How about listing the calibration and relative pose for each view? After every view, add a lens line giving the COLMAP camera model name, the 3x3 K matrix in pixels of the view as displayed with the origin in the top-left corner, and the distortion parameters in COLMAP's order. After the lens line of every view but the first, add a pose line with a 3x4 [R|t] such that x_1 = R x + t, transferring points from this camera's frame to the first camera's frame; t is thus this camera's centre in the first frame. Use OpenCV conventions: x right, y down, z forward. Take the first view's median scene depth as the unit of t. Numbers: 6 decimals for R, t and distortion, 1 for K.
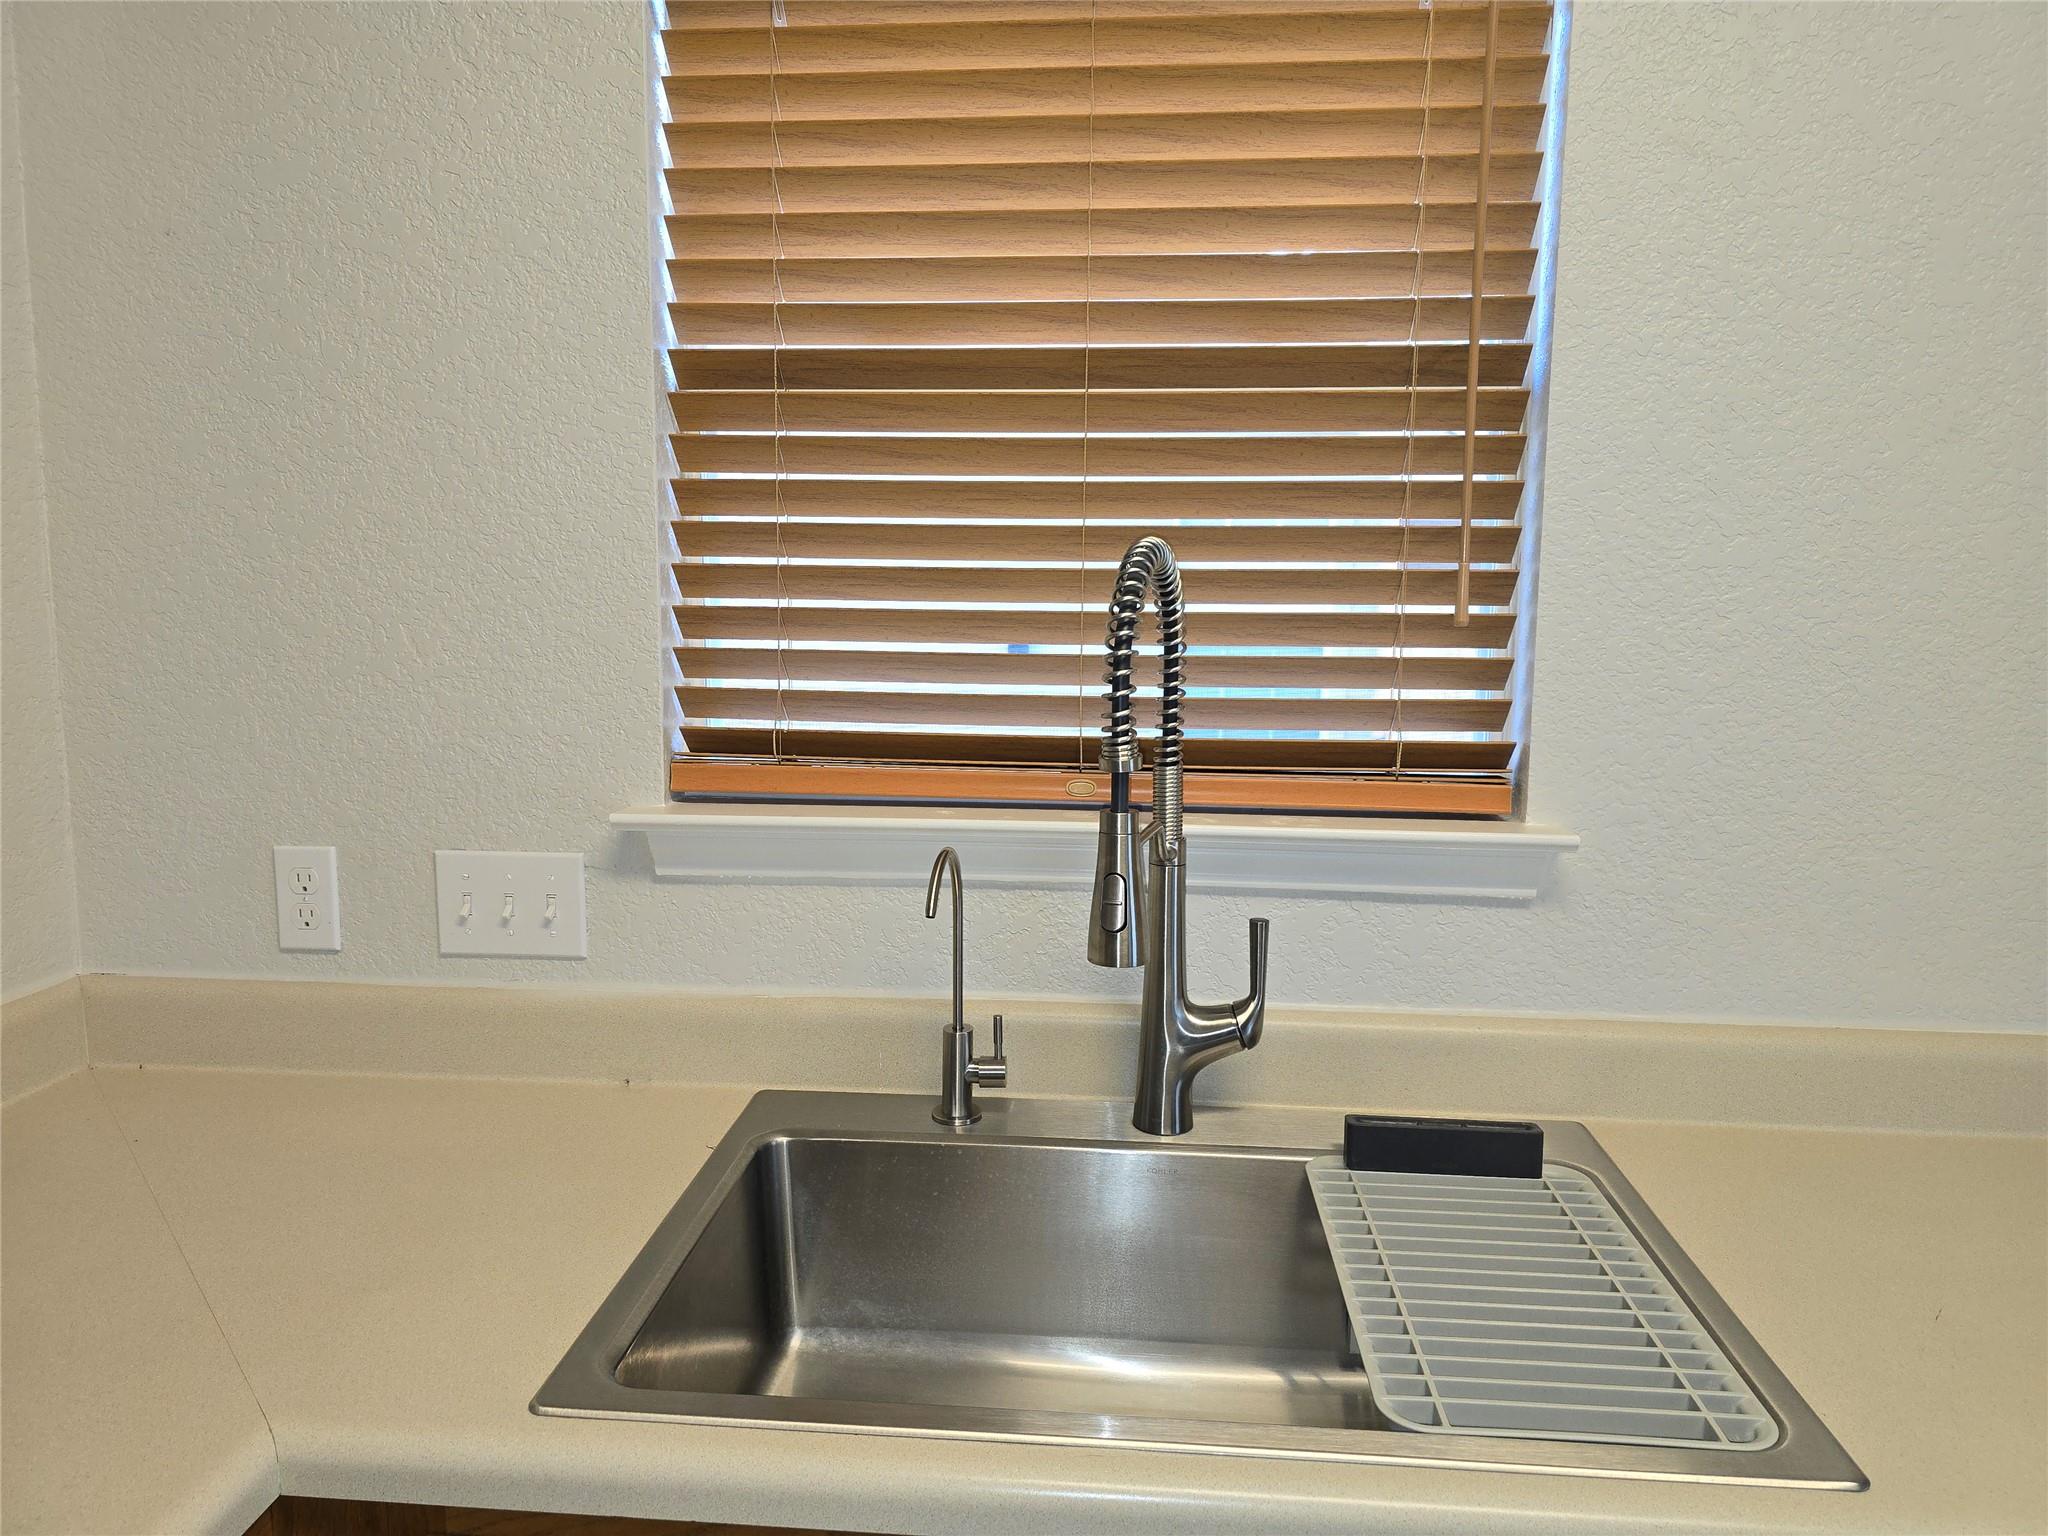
lens RADIAL K [[1379.4, 0, 1024.4], [0, 1379.4, 768.1], [0, 0, 1]] dist [0.000963, -0.000066]
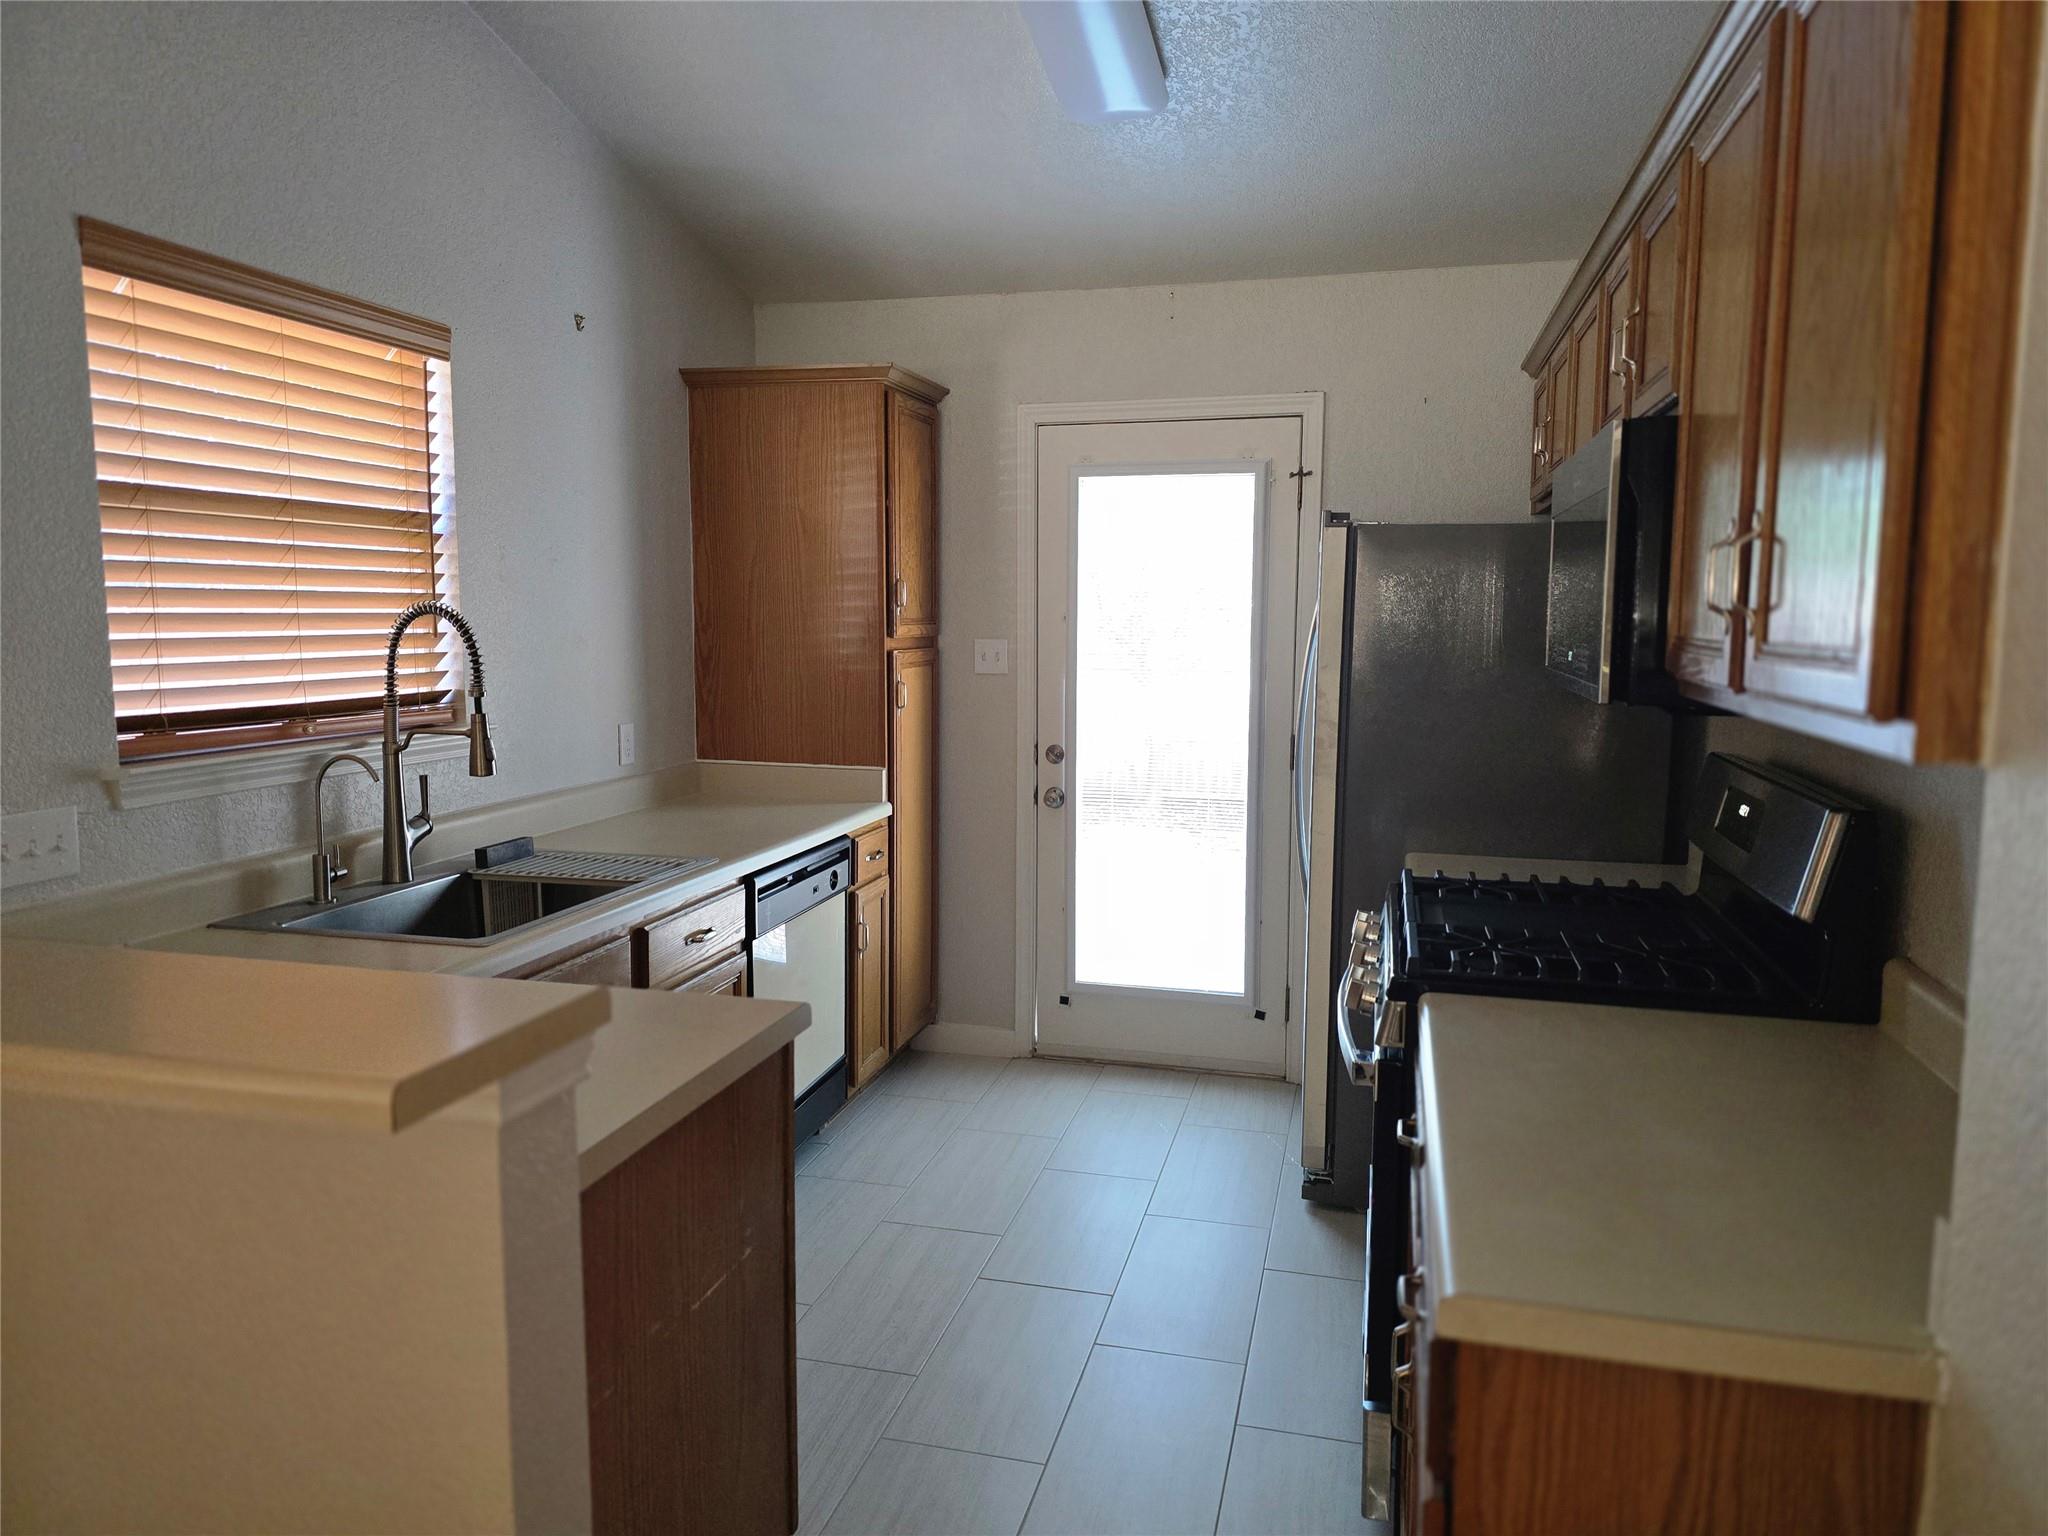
lens RADIAL K [[1379.4, 0, 1024.1], [0, 1379.4, 764.9], [0, 0, 1]] dist [0.000963, -0.000066]
pose [[0.175965, -0.116529, 0.977475, -1.805145], [0.130256, 0.986994, 0.094215, 0.013249], [-0.975741, 0.110743, 0.188855, -0.338388]]
